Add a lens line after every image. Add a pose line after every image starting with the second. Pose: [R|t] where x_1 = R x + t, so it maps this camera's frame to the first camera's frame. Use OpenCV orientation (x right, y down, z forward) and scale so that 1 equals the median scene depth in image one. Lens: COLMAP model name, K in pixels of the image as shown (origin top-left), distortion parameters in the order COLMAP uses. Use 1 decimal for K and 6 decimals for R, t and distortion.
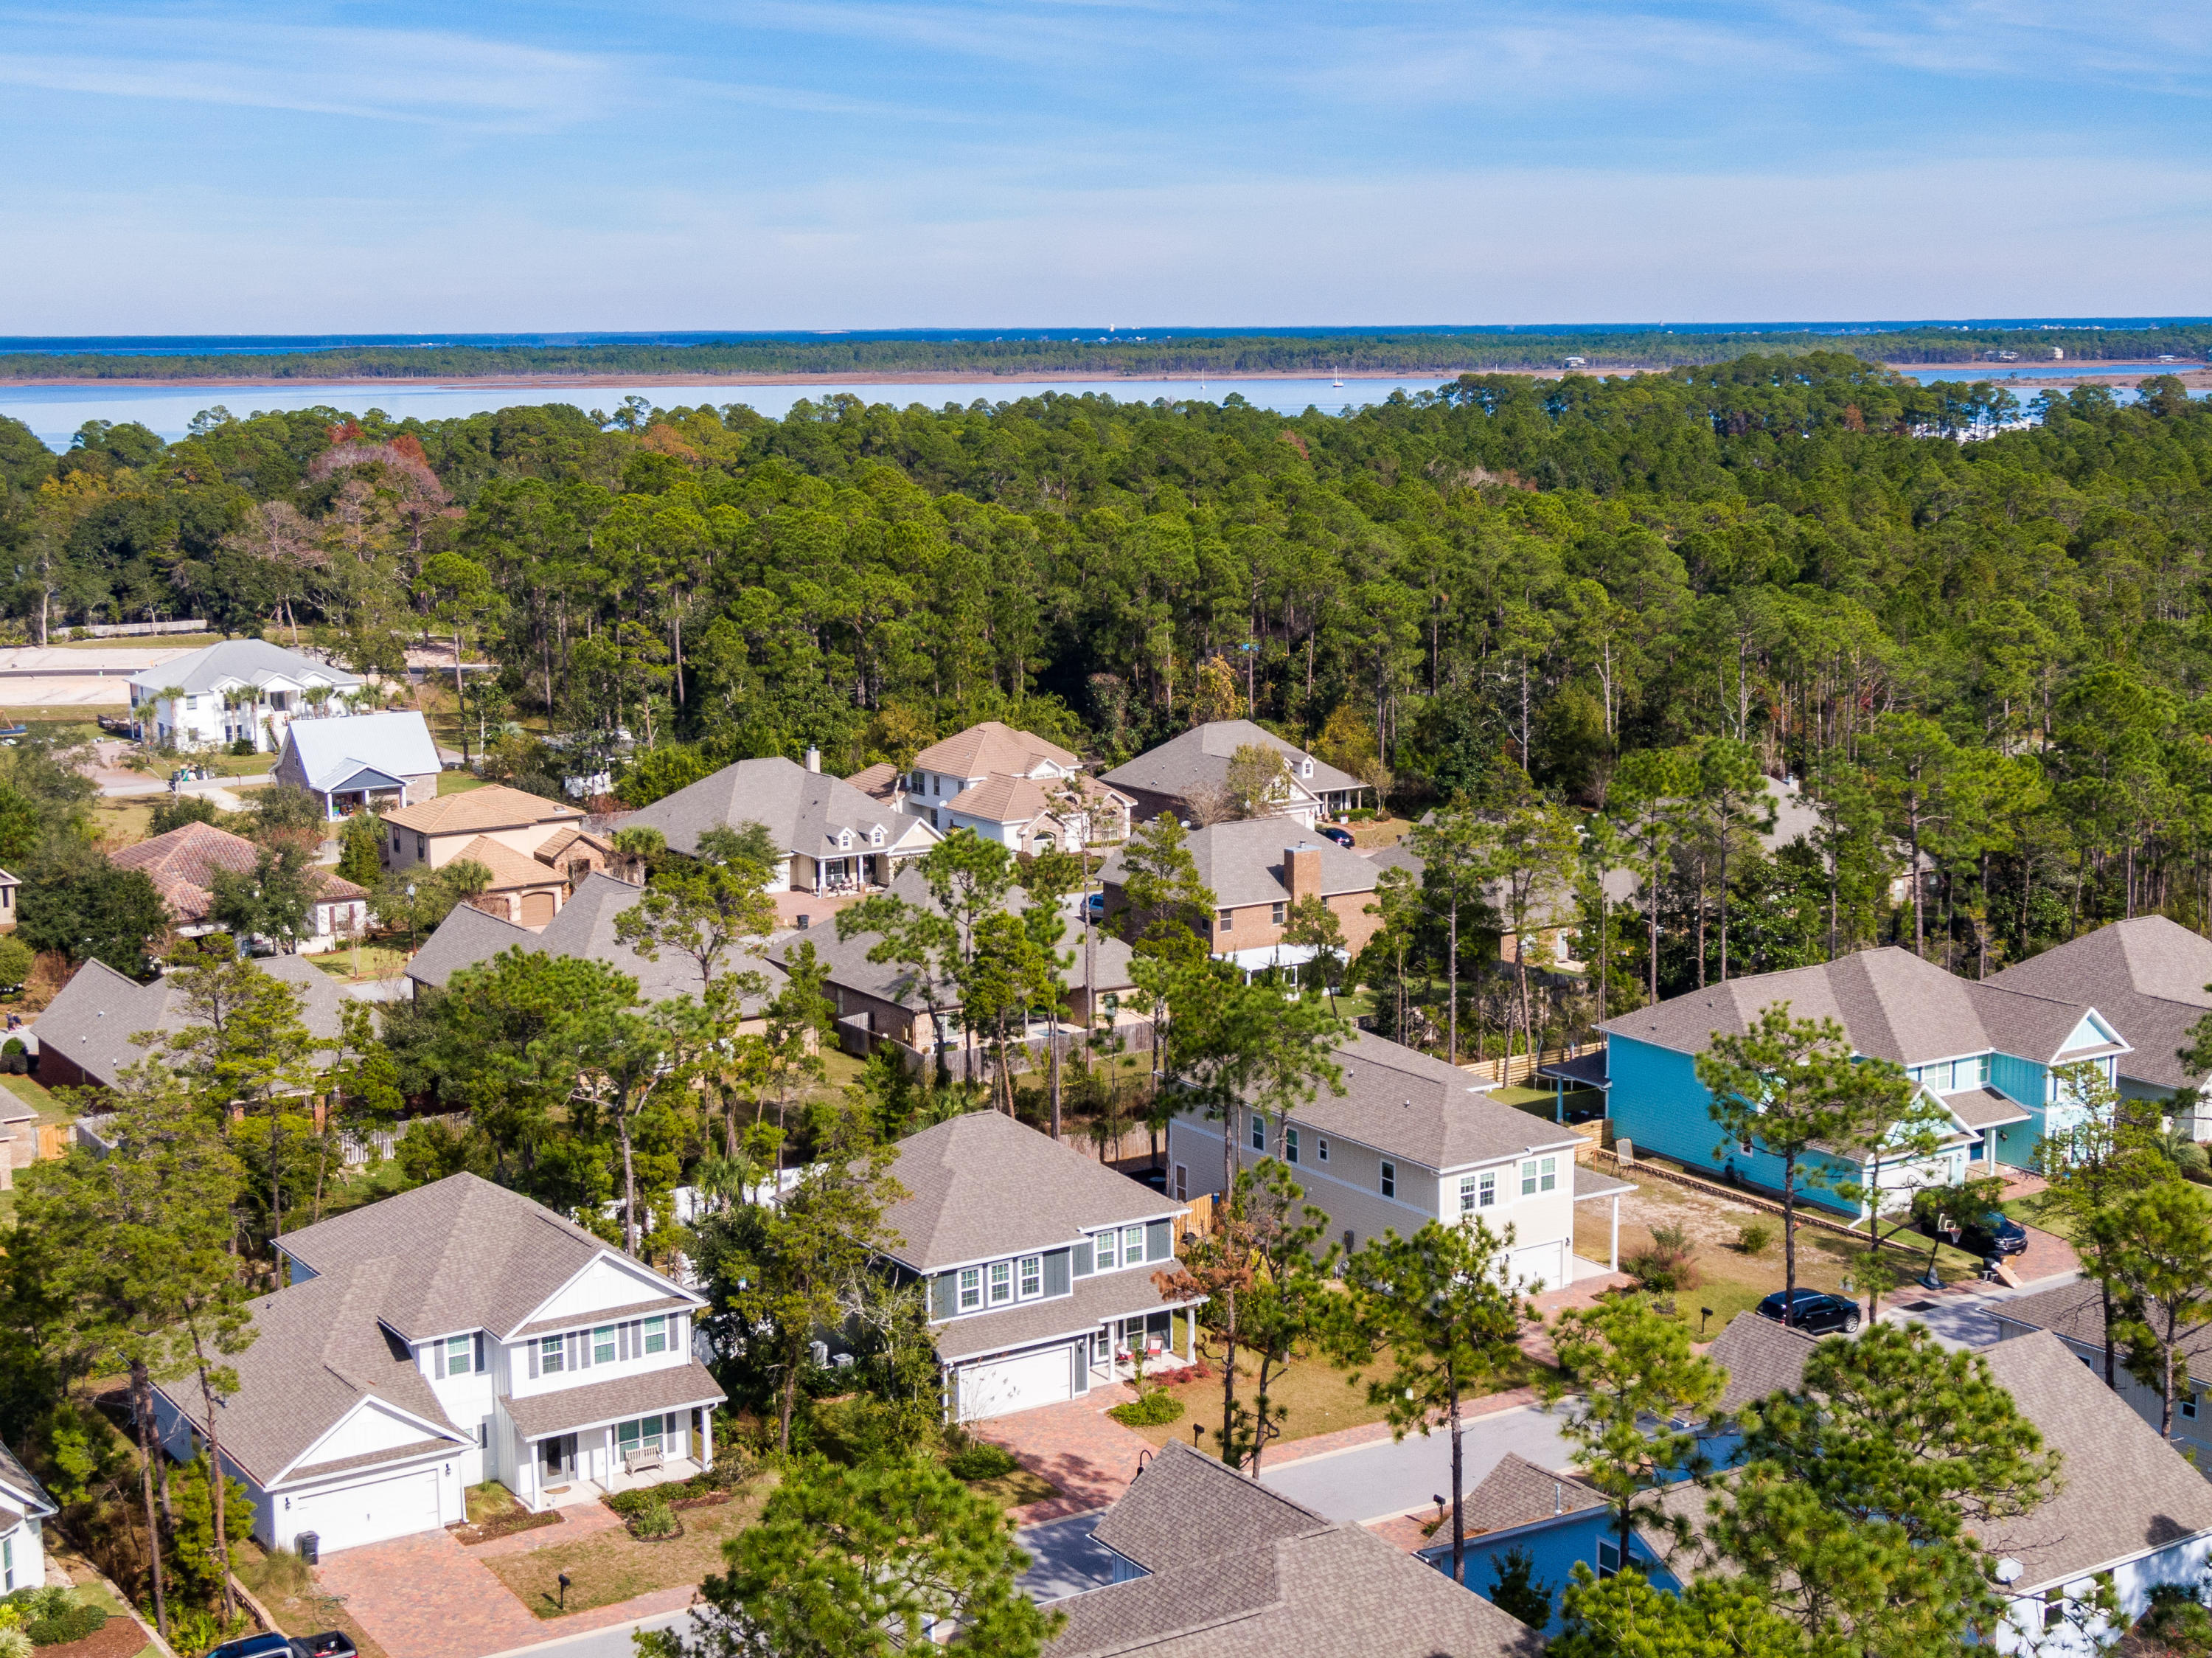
lens RADIAL K [[3145.4, 0, 1122.2], [0, 3145.4, 835.6], [0, 0, 1]] dist [0.040031, 0.000000]
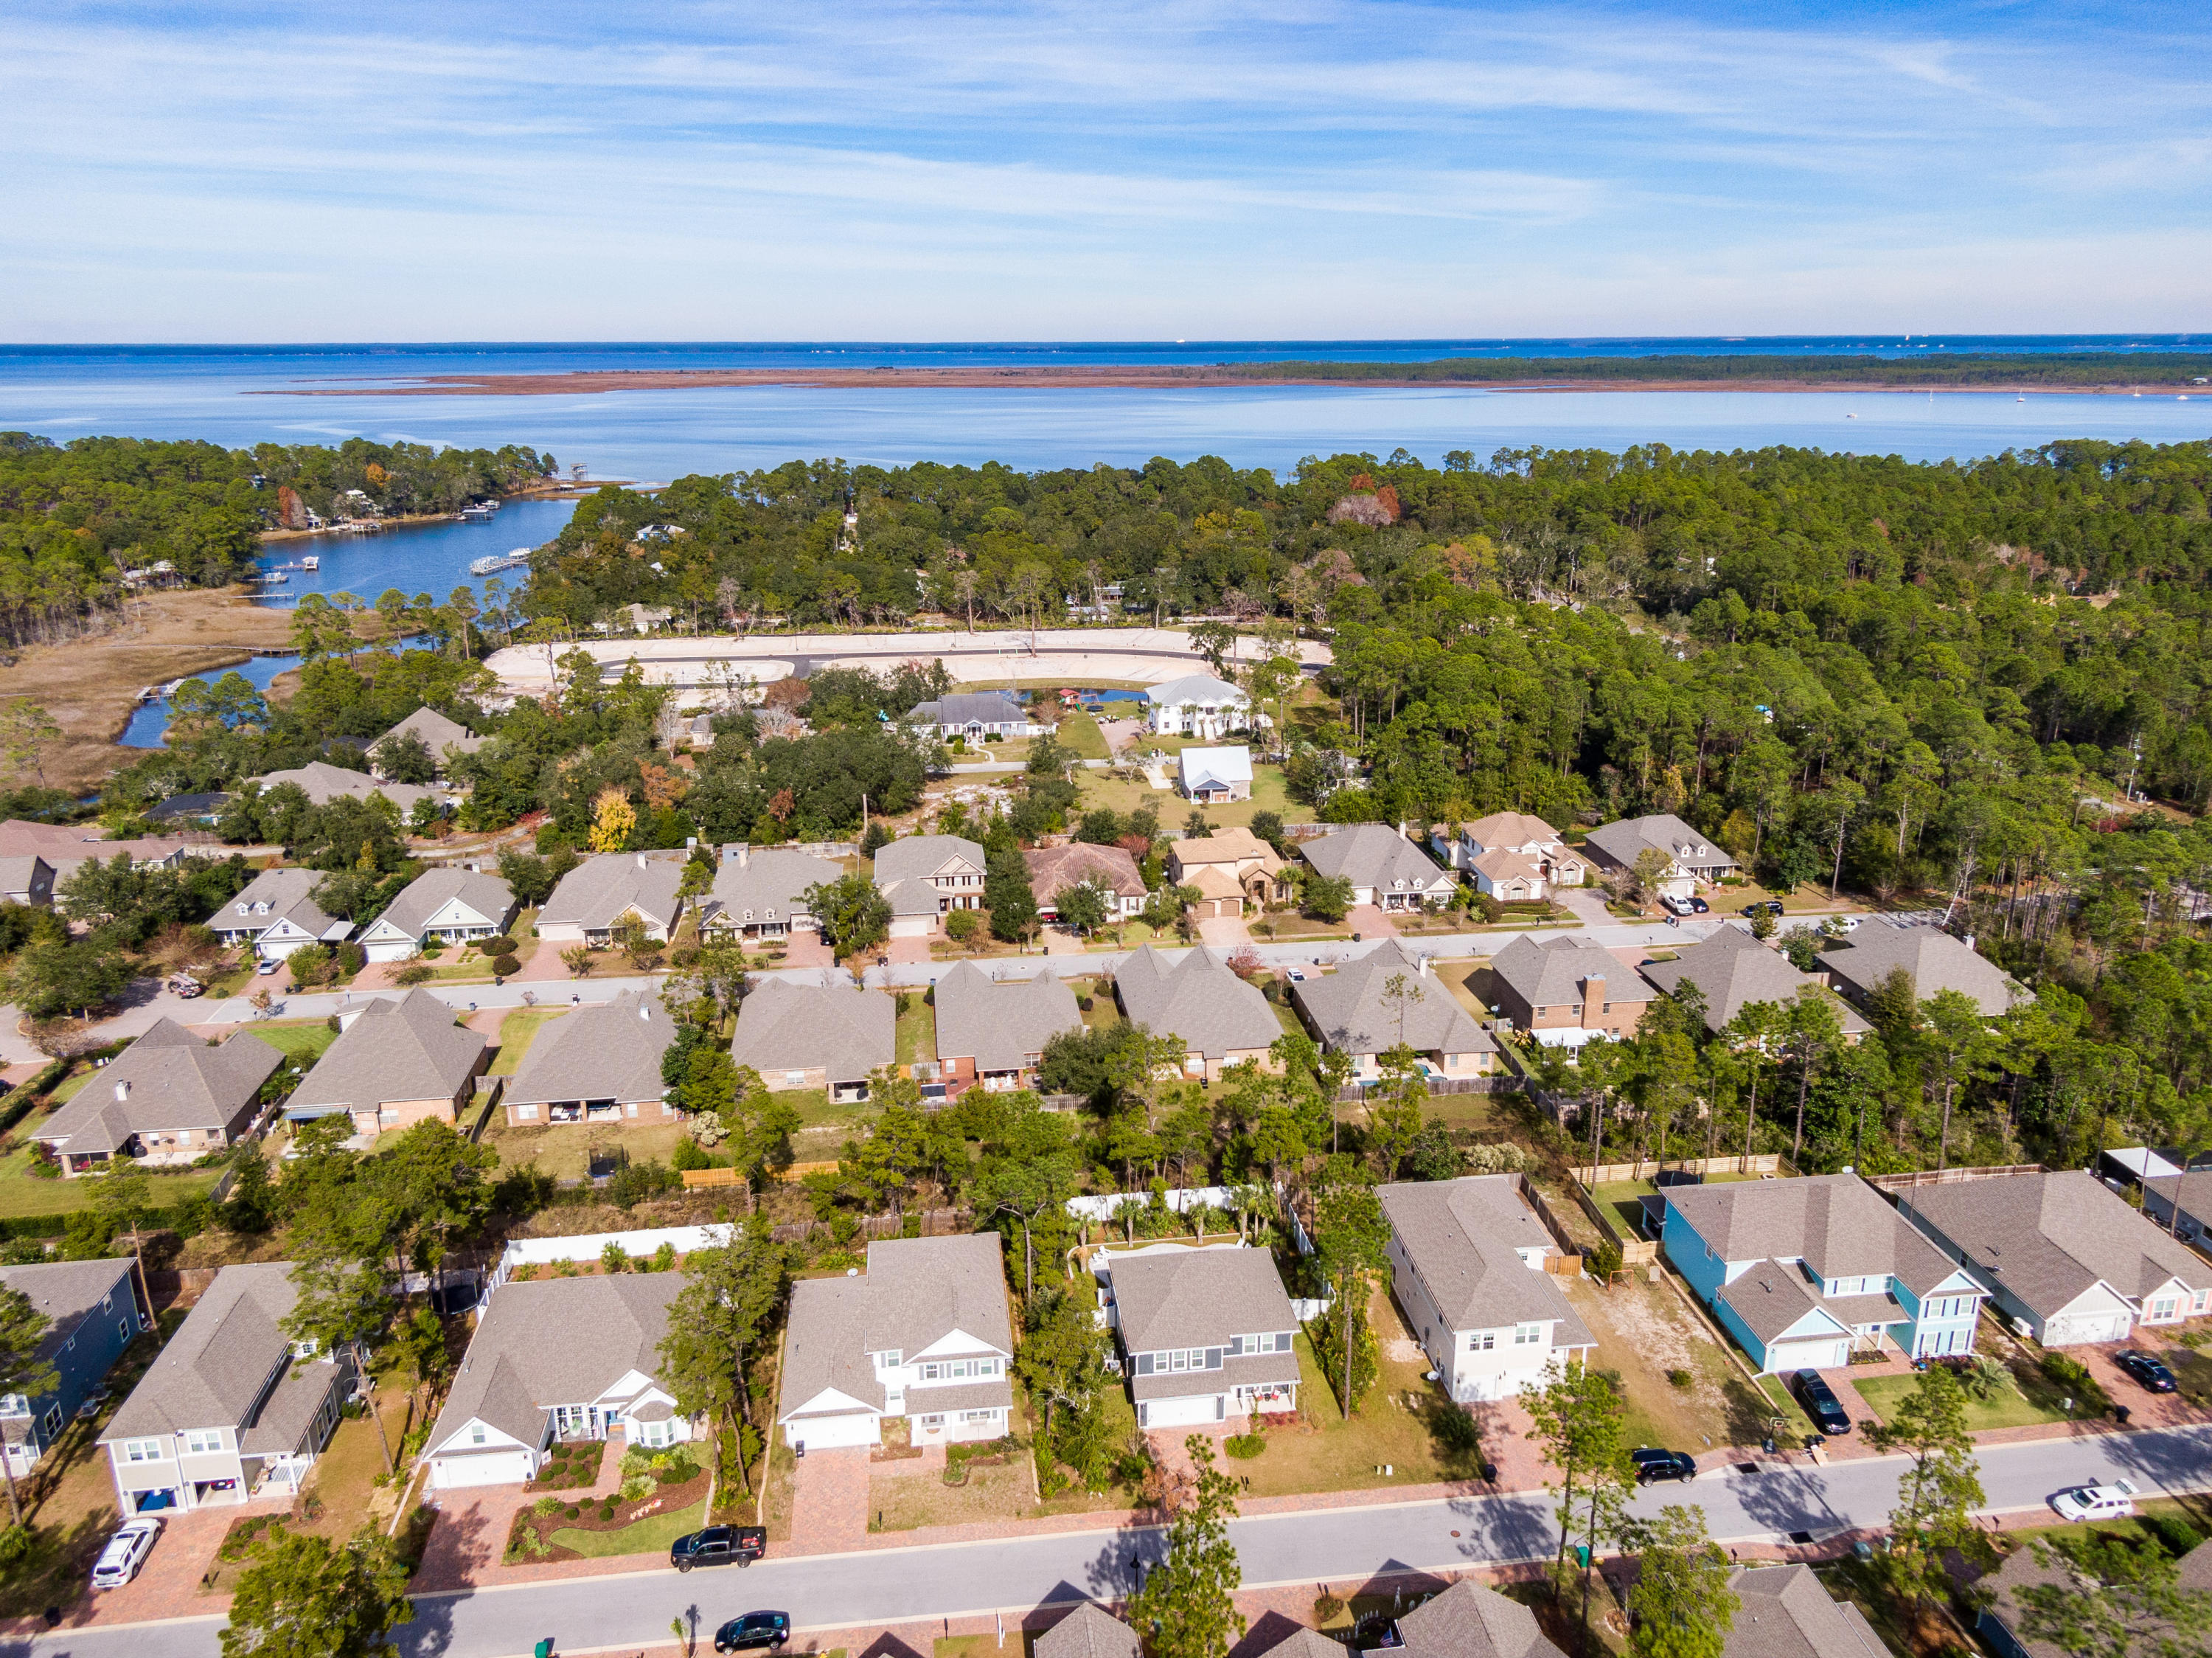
lens RADIAL K [[1582.7, 0, 1109.0], [0, 1582.7, 835.4], [0, 0, 1]] dist [0.027841, -0.028711]
pose [[0.899659, 0.134429, -0.415382, 0.133919], [-0.072384, 0.984176, 0.161733, -0.155123], [0.430550, -0.115438, 0.895154, 0.071781]]
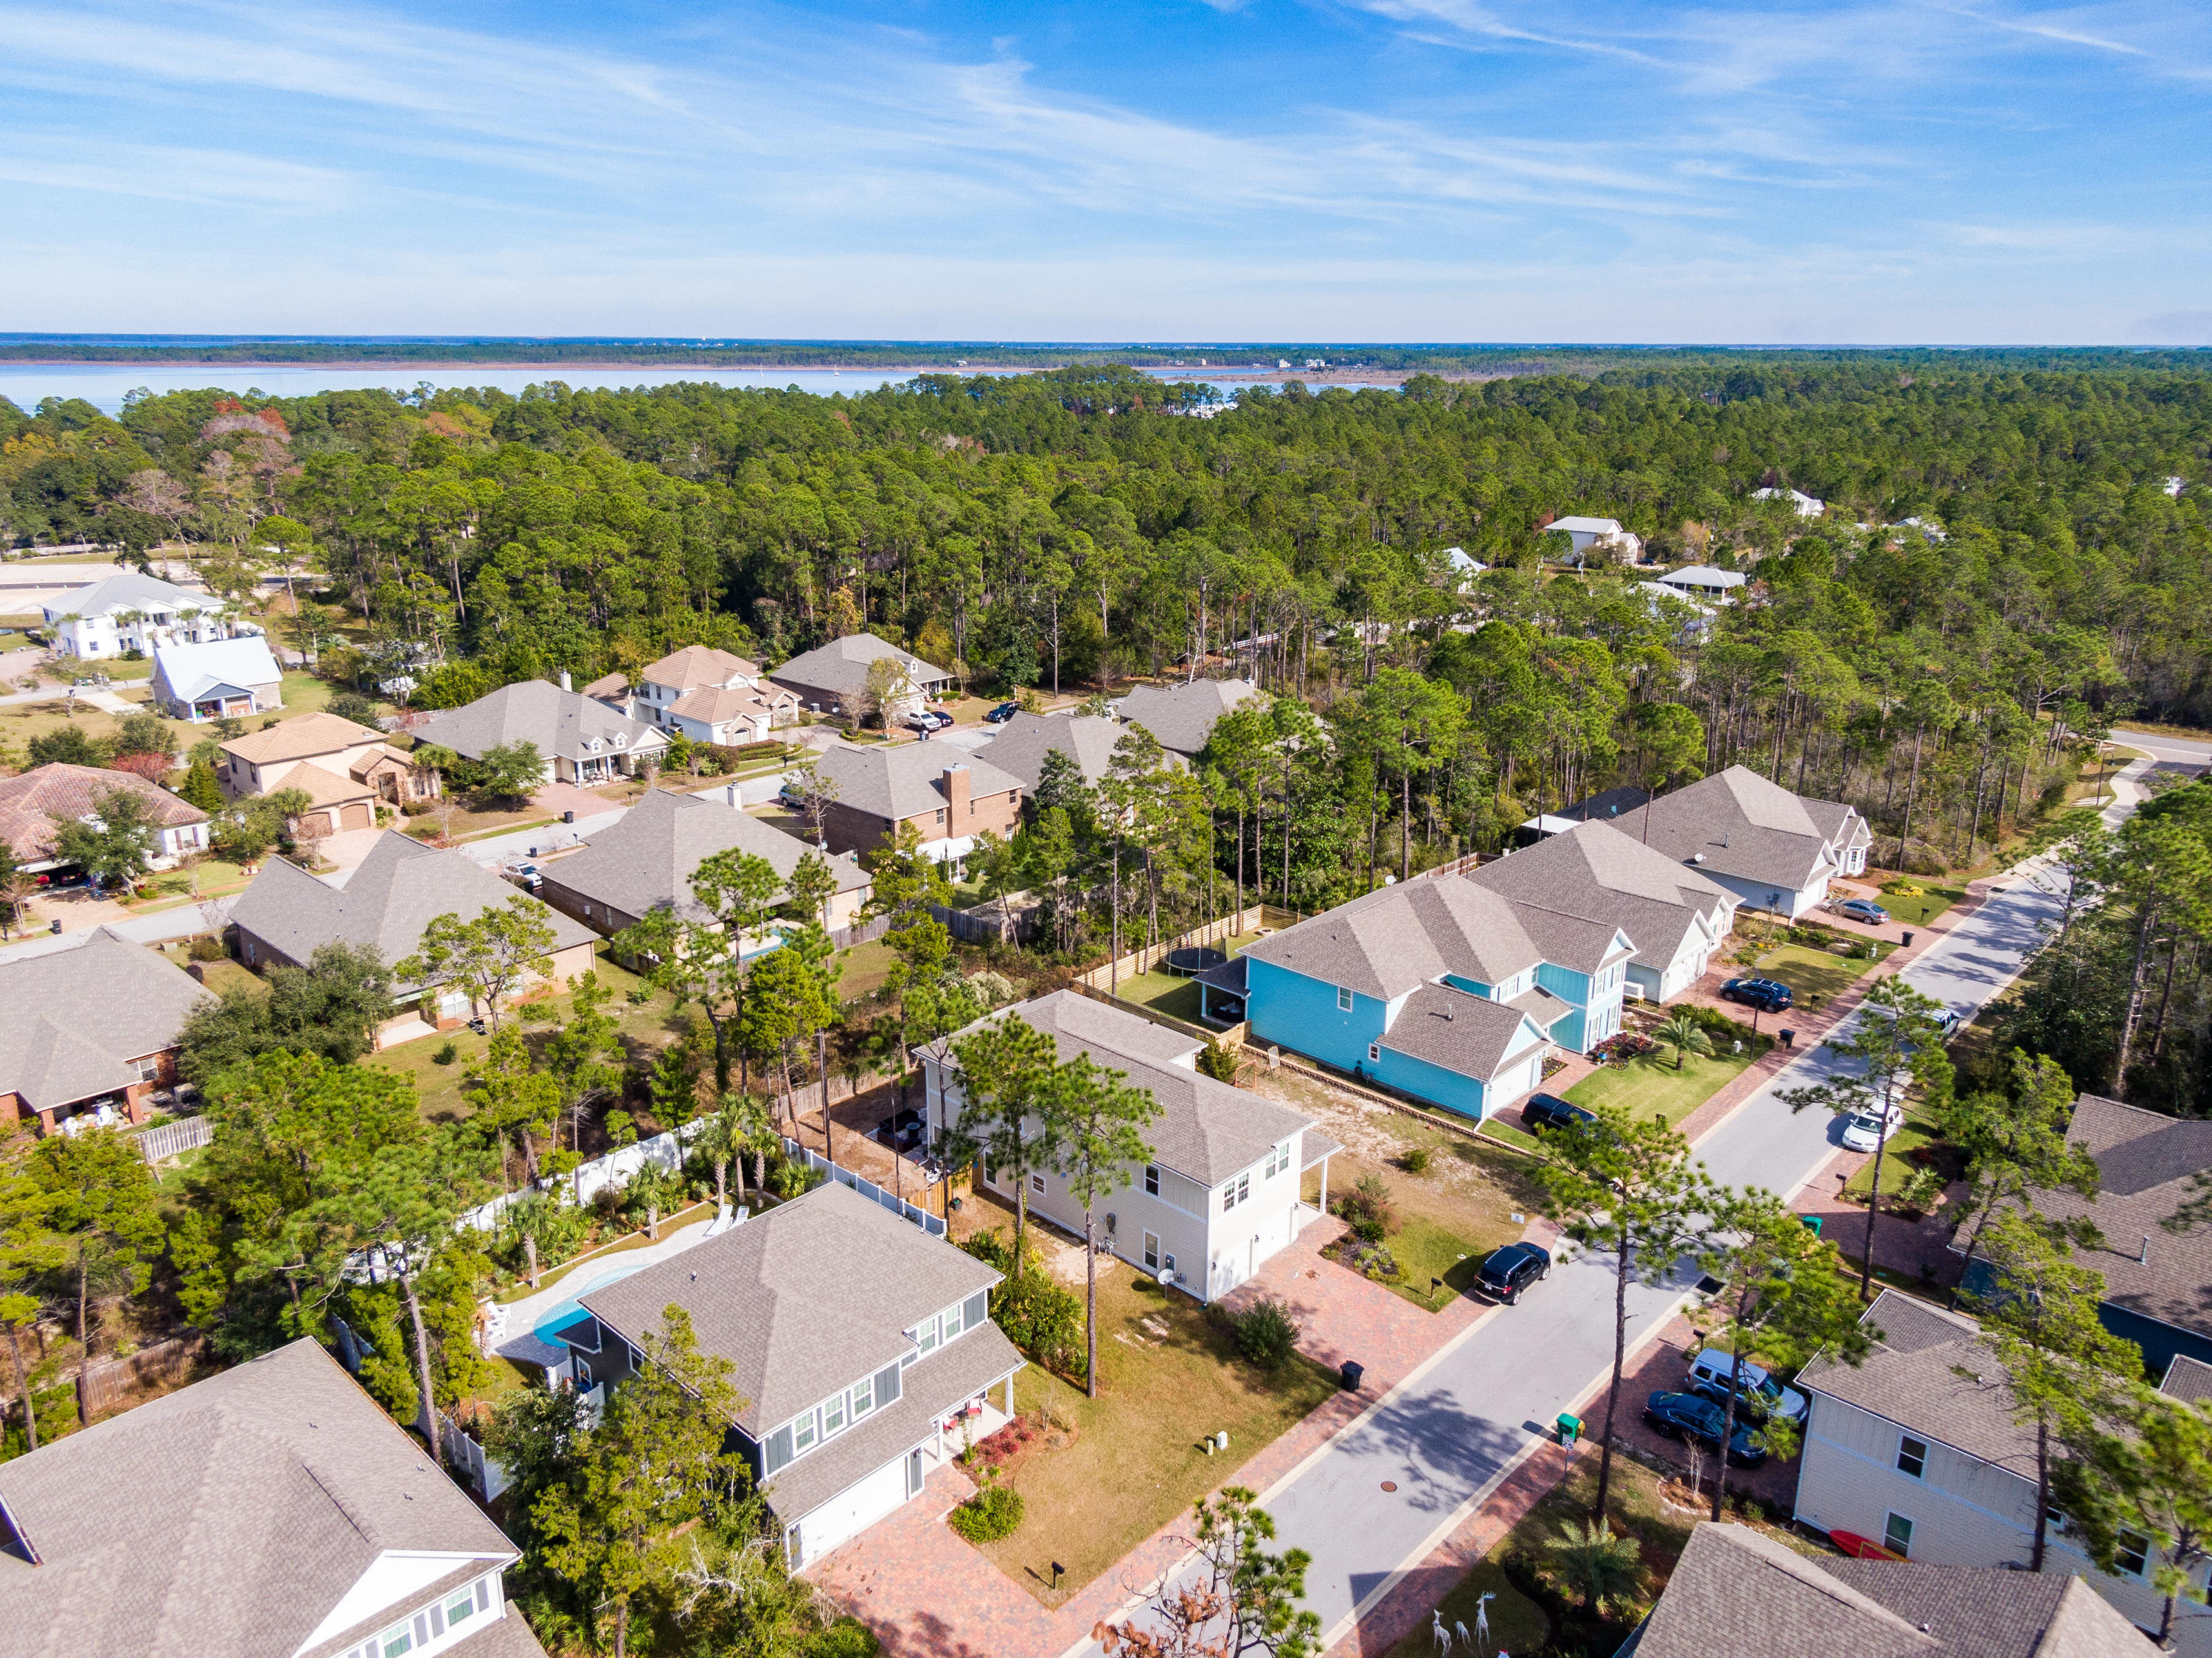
lens RADIAL K [[1582.7, 0, 1115.8], [0, 1582.7, 840.8], [0, 0, 1]] dist [0.027841, -0.028711]
pose [[0.971331, -0.057346, 0.230711, -0.027278], [0.023524, 0.988892, 0.146760, -0.049474], [-0.236565, -0.137125, 0.961891, 0.250969]]
